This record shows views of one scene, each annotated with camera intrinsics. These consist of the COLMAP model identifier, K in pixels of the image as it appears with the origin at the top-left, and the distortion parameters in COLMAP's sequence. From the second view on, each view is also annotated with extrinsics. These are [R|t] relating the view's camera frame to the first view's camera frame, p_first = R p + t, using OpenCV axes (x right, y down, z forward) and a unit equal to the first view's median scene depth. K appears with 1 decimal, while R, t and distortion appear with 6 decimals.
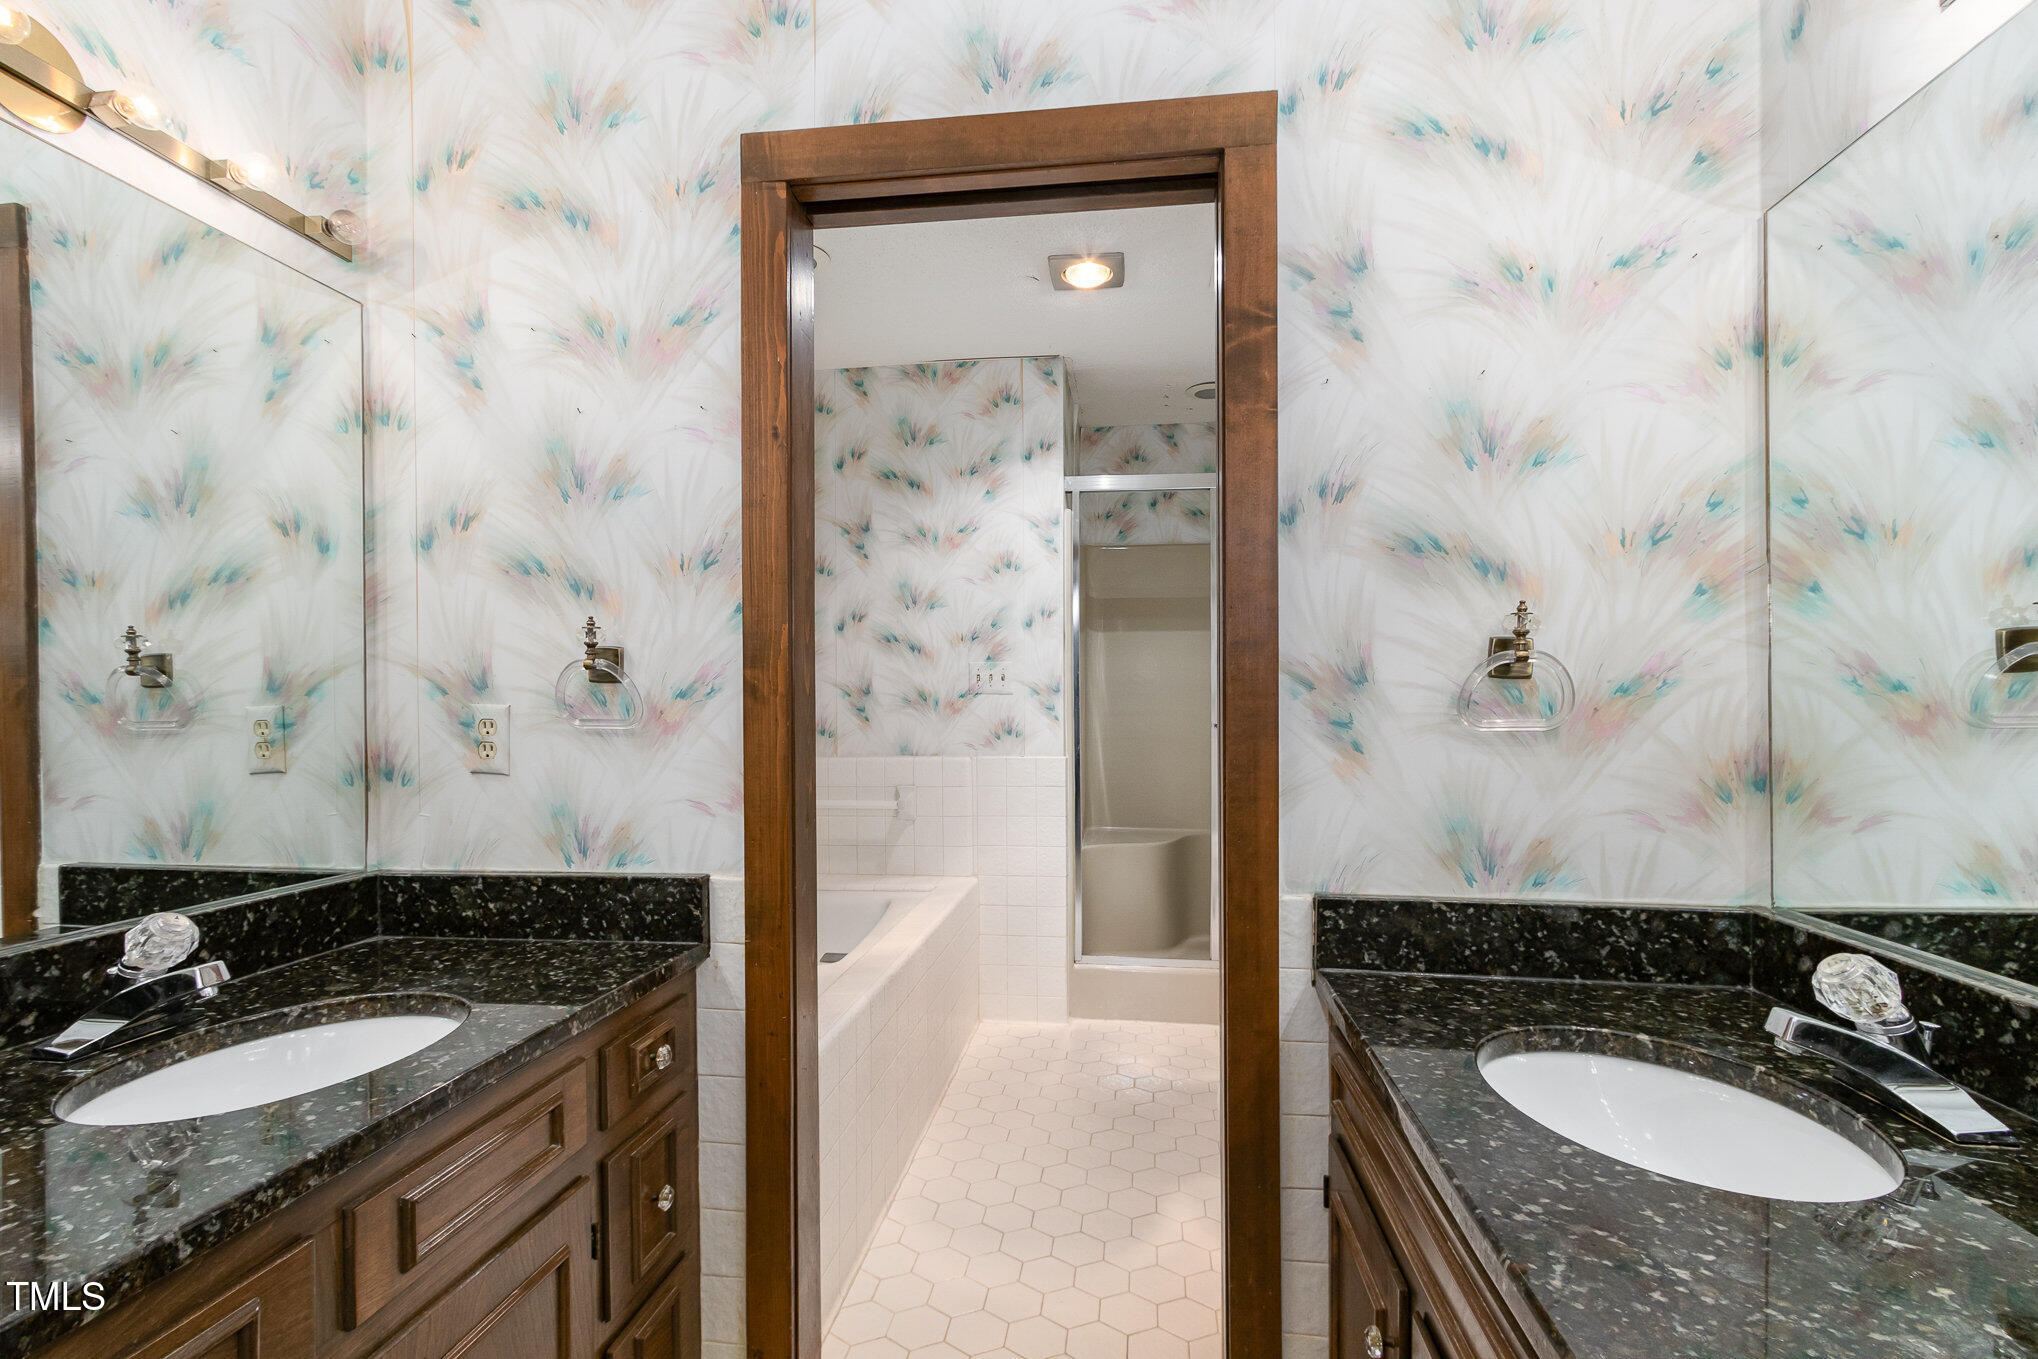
lens RADIAL K [[932.4, 0, 1012.7], [0, 932.4, 686.3], [0, 0, 1]] dist [0.001628, 0.000271]
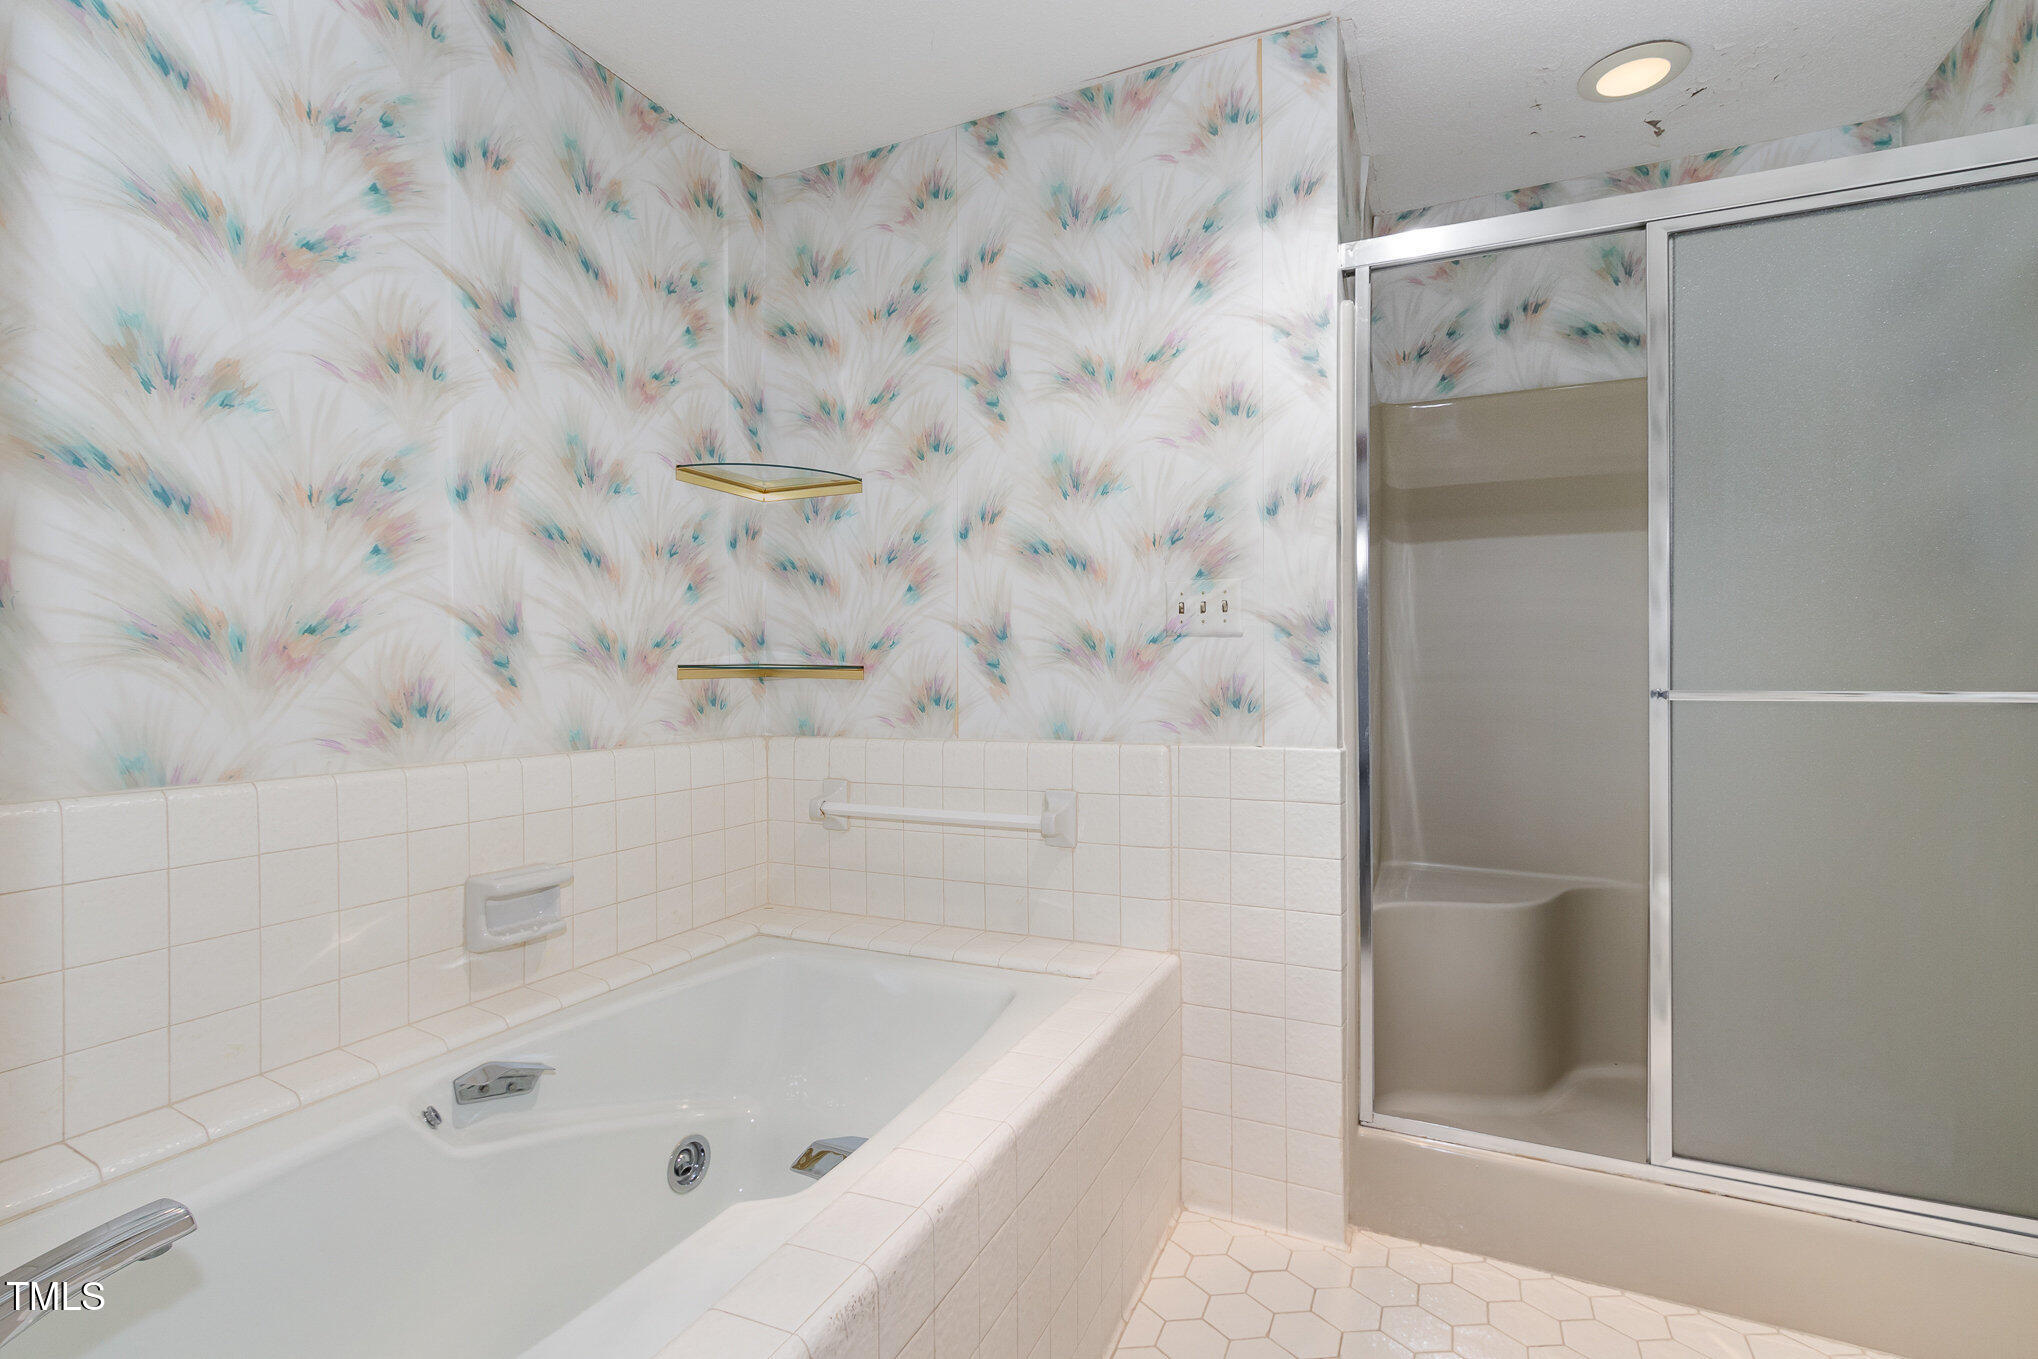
lens RADIAL K [[952.2, 0, 1013.4], [0, 952.2, 668.2], [0, 0, 1]] dist [0.005007, 0.000385]
pose [[0.957900, -0.000062, -0.287101, 0.032387], [0.001678, 0.999984, 0.005383, 0.024352], [0.287096, -0.005638, 0.957885, 0.401827]]
